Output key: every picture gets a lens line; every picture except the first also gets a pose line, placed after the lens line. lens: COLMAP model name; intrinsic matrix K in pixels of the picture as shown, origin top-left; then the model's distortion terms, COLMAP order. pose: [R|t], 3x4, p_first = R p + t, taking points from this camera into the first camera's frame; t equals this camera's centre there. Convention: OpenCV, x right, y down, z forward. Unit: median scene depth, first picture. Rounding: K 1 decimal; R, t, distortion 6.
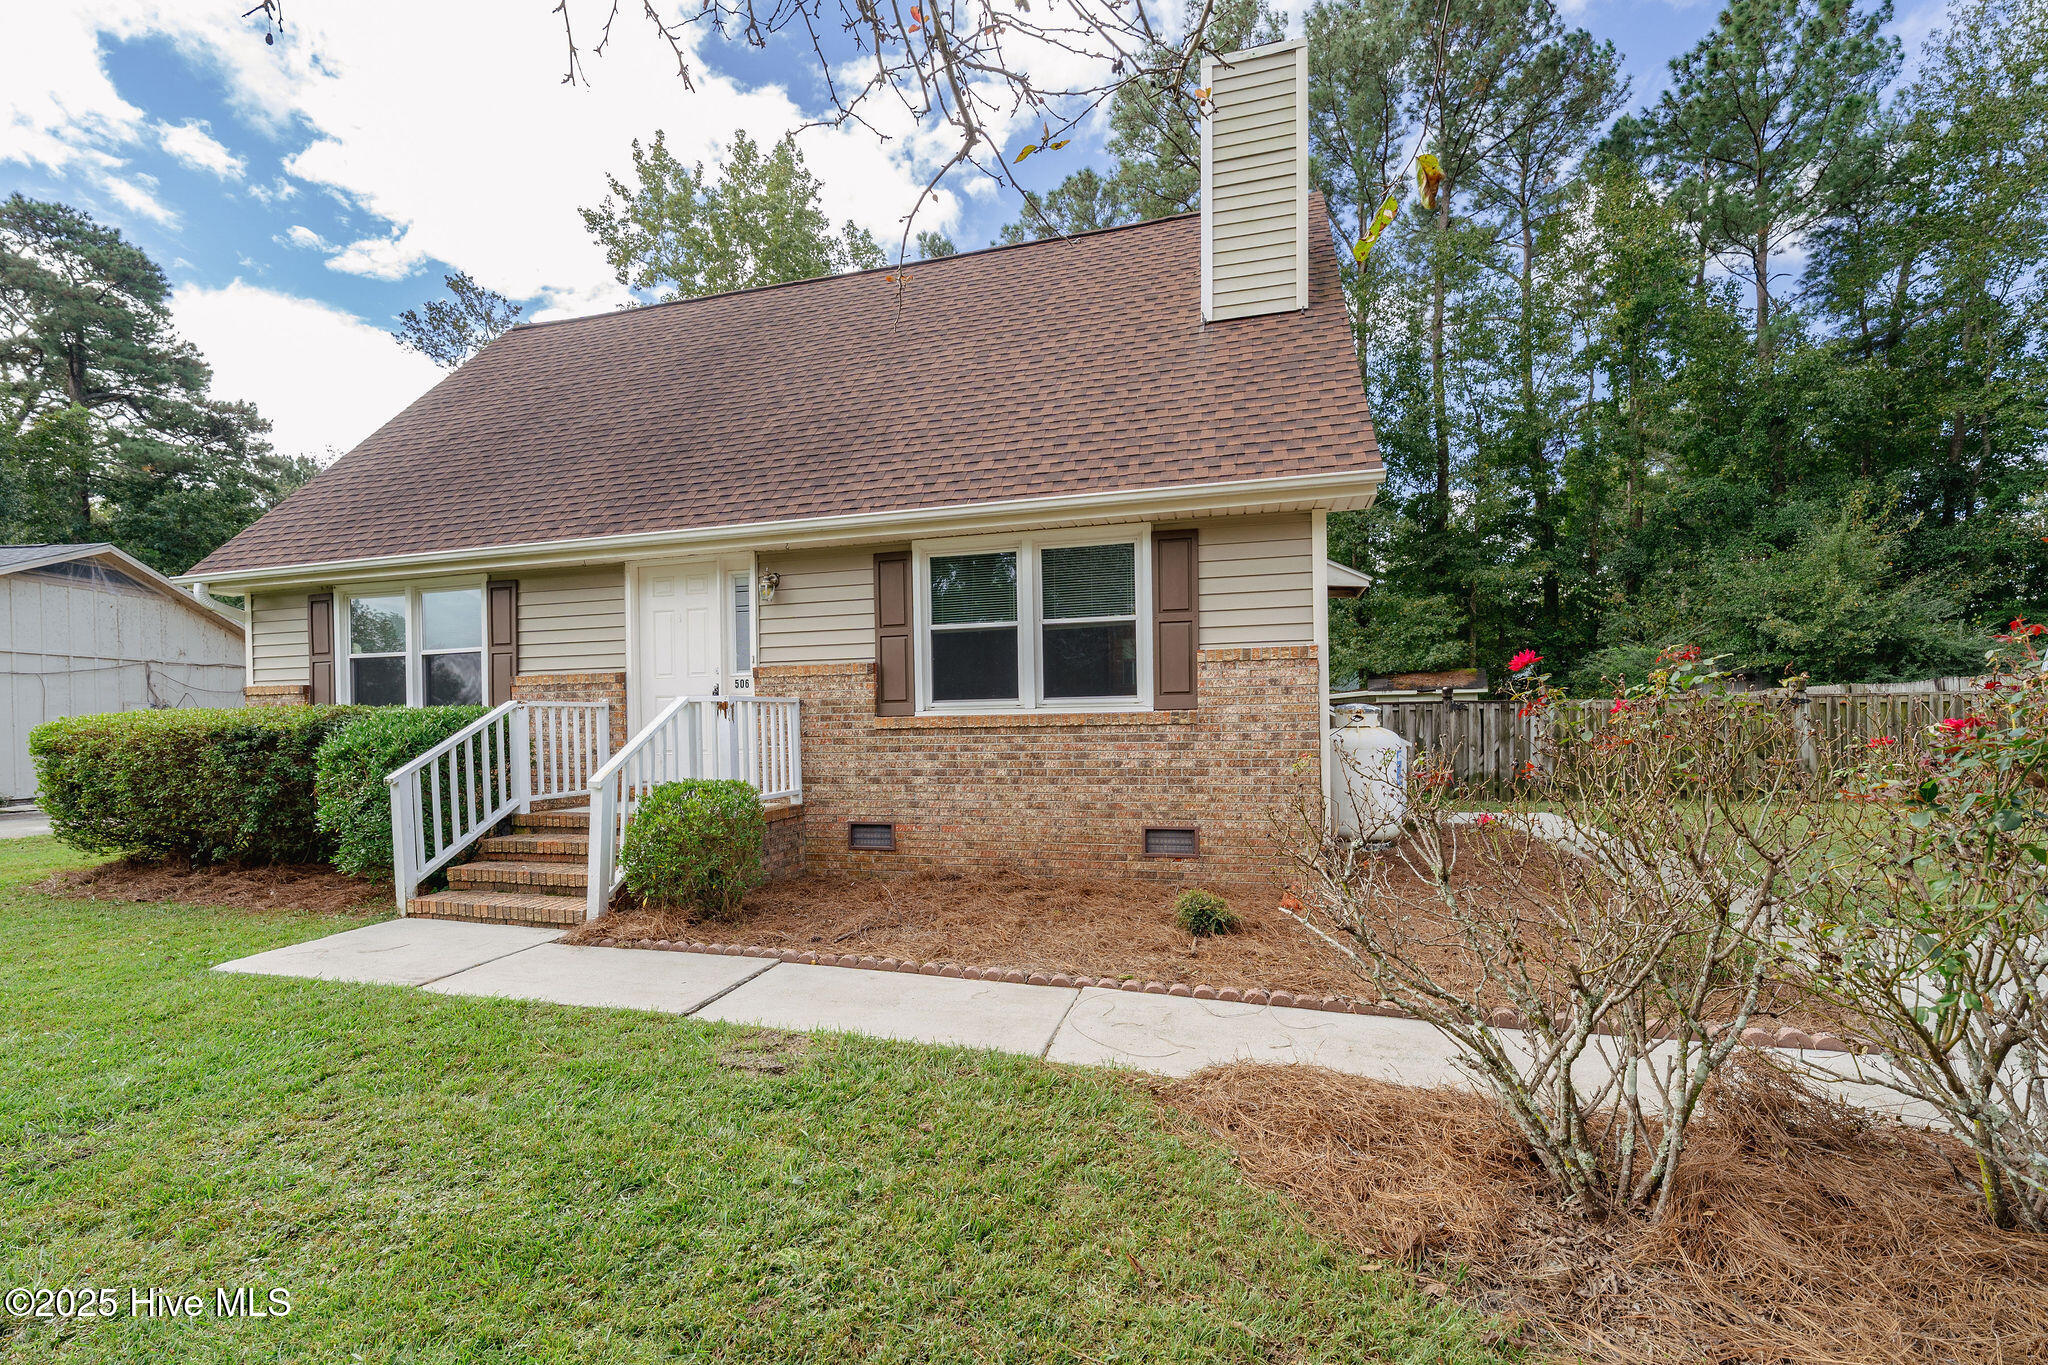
lens RADIAL K [[866.6, 0, 1019.2], [0, 866.6, 664.7], [0, 0, 1]] dist [0.002171, 0.000409]
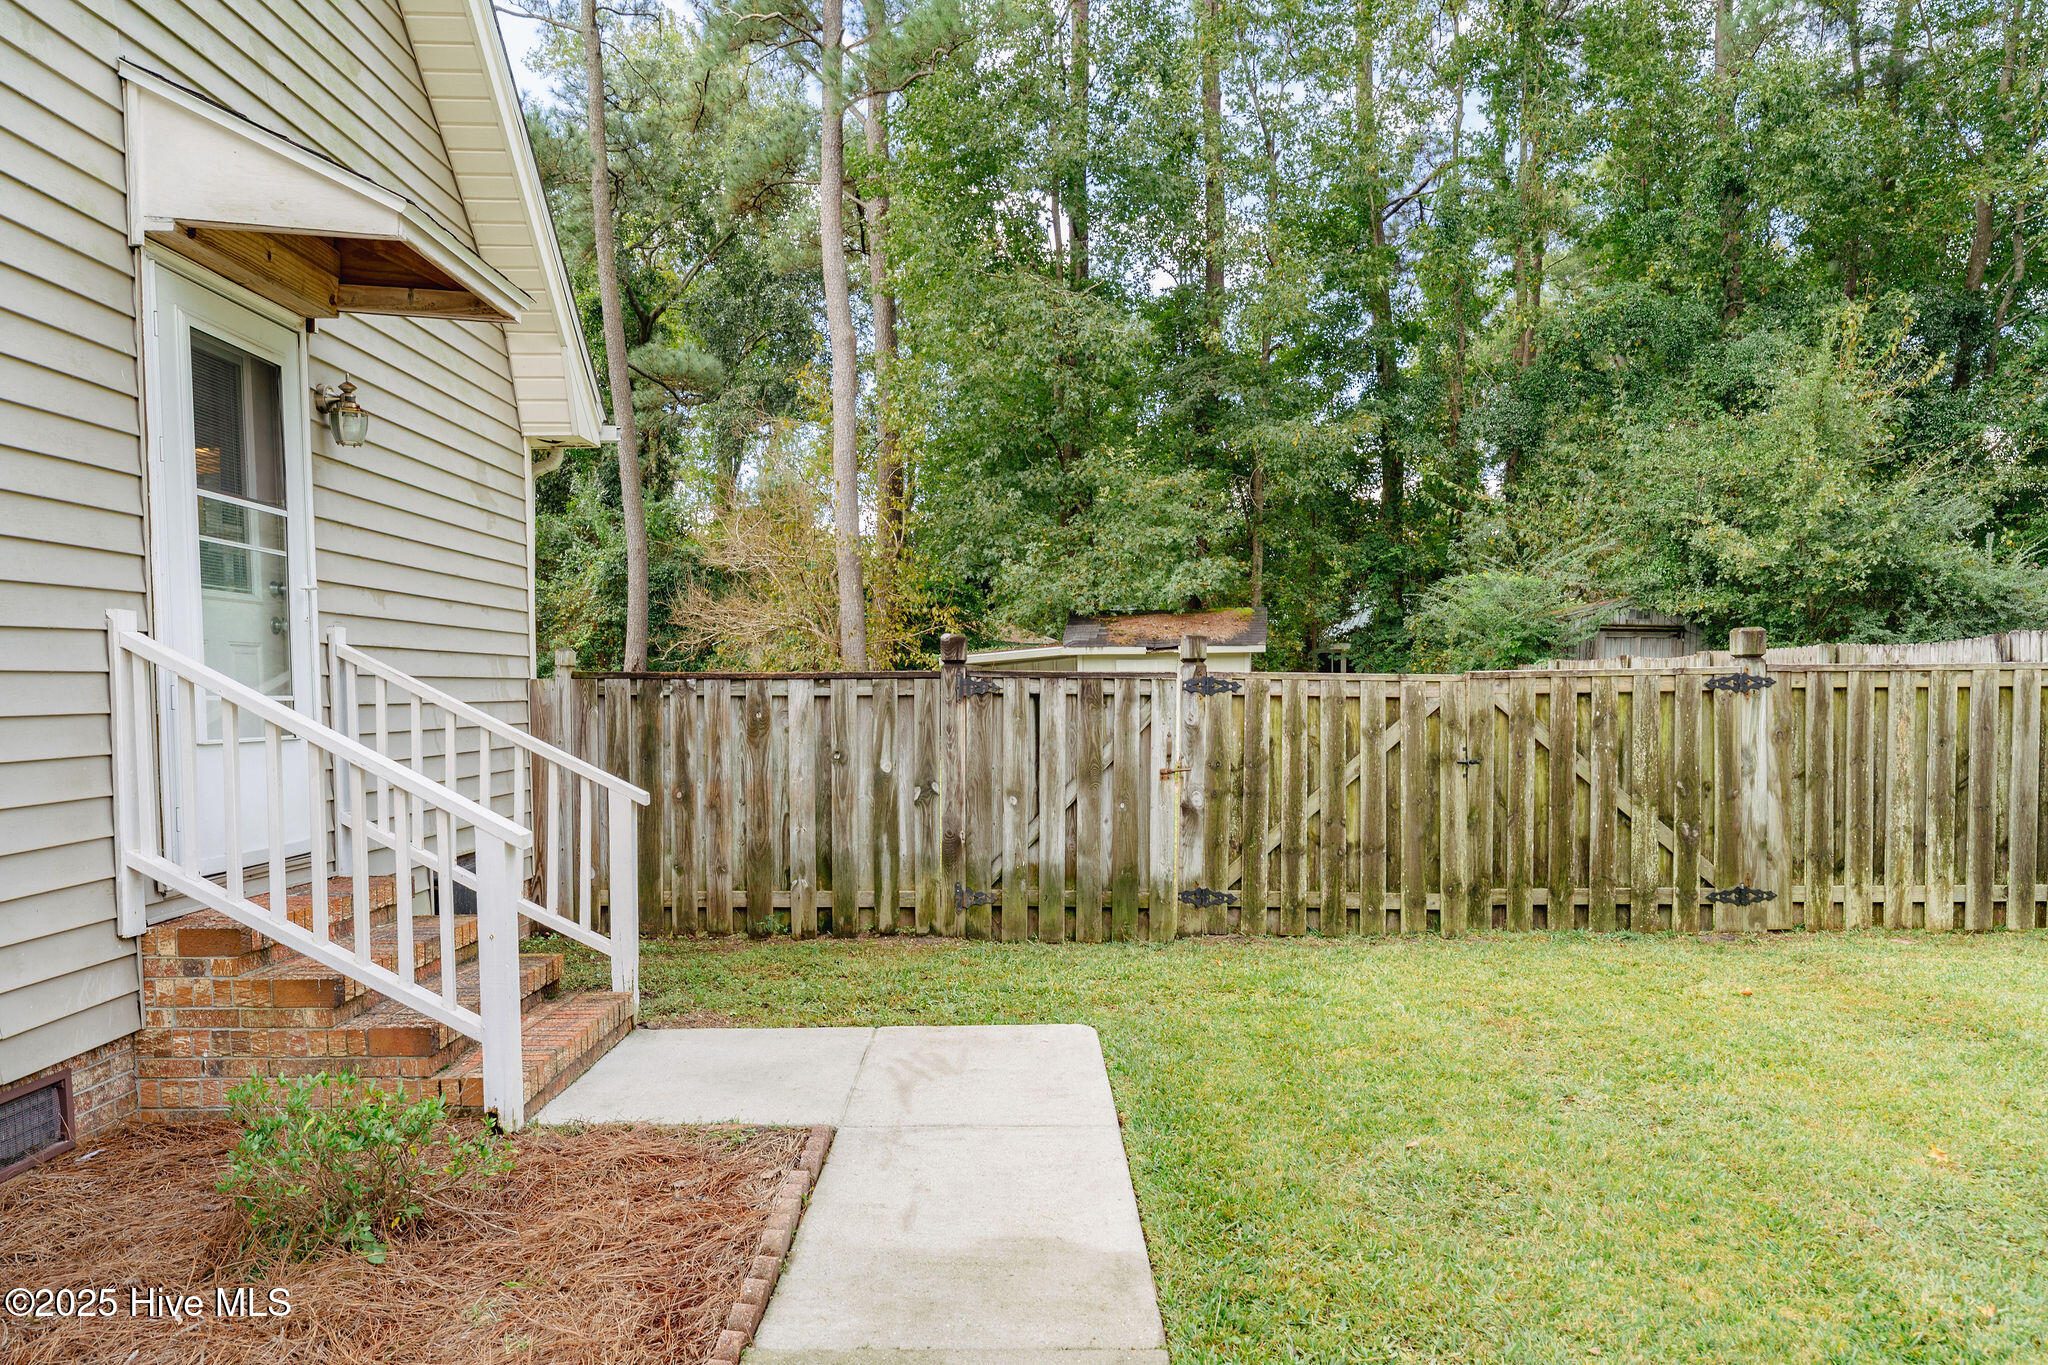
lens RADIAL K [[1428.1, 0, 1028.0], [0, 1428.1, 639.5], [0, 0, 1]] dist [0.004672, 0.000978]
pose [[0.964784, 0.016627, 0.262519, 0.547501], [-0.023666, 0.999440, 0.023675, 0.020156], [-0.261978, -0.029054, 0.964636, 0.612856]]
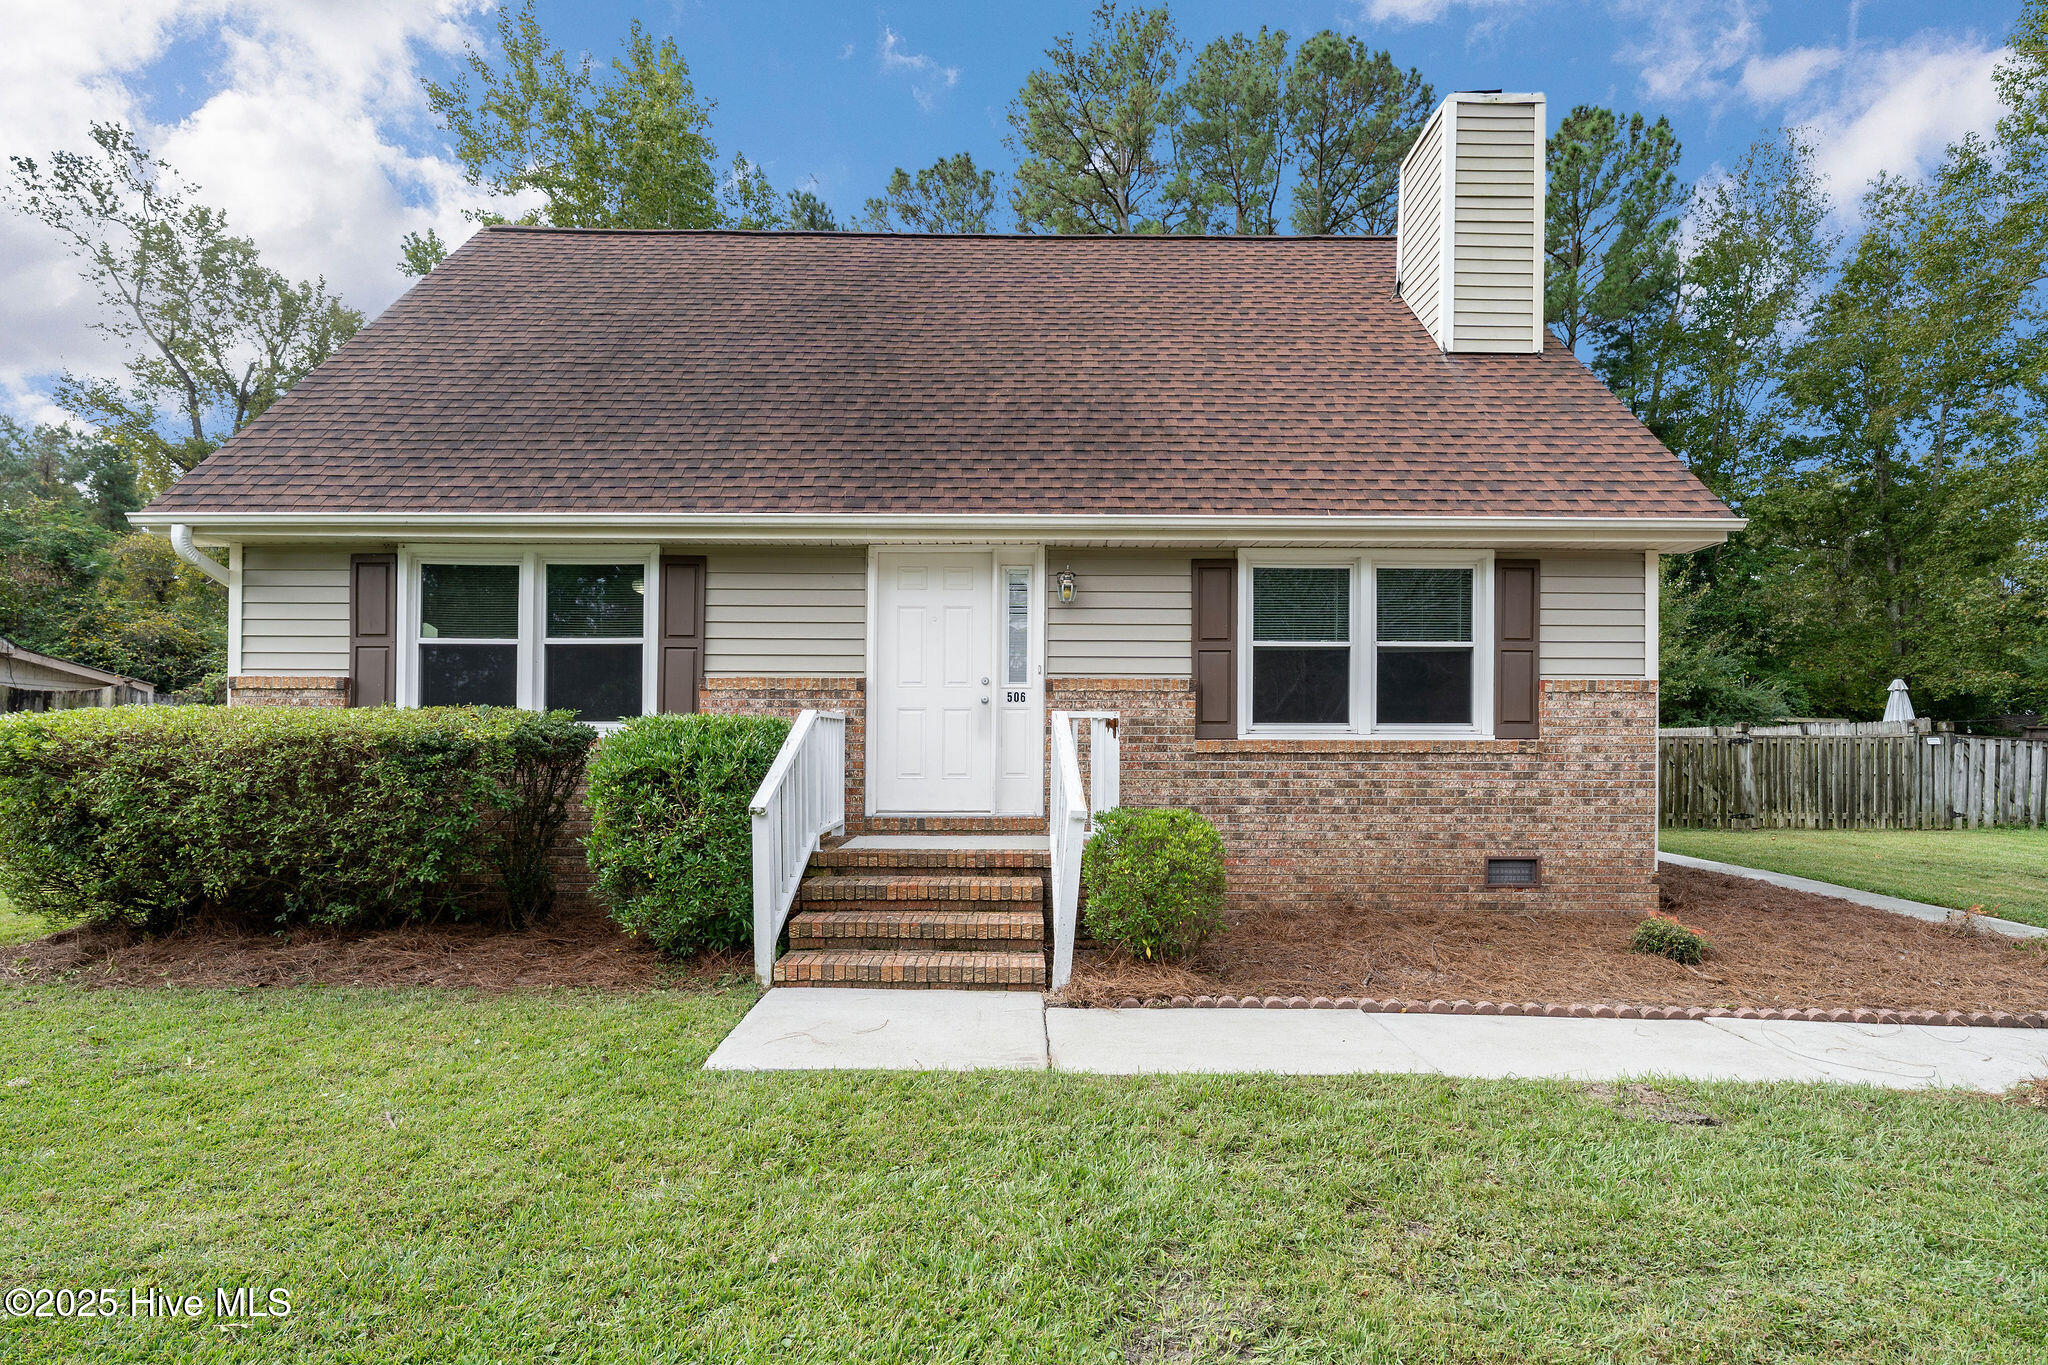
lens RADIAL K [[938.2, 0, 1028.7], [0, 938.2, 667.8], [0, 0, 1]] dist [0.002979, 0.000495]
pose [[0.959585, 0.042307, 0.278222, -0.494332], [-0.037391, 0.999037, -0.022953, 0.011920], [-0.278925, 0.011623, 0.960243, 0.087723]]
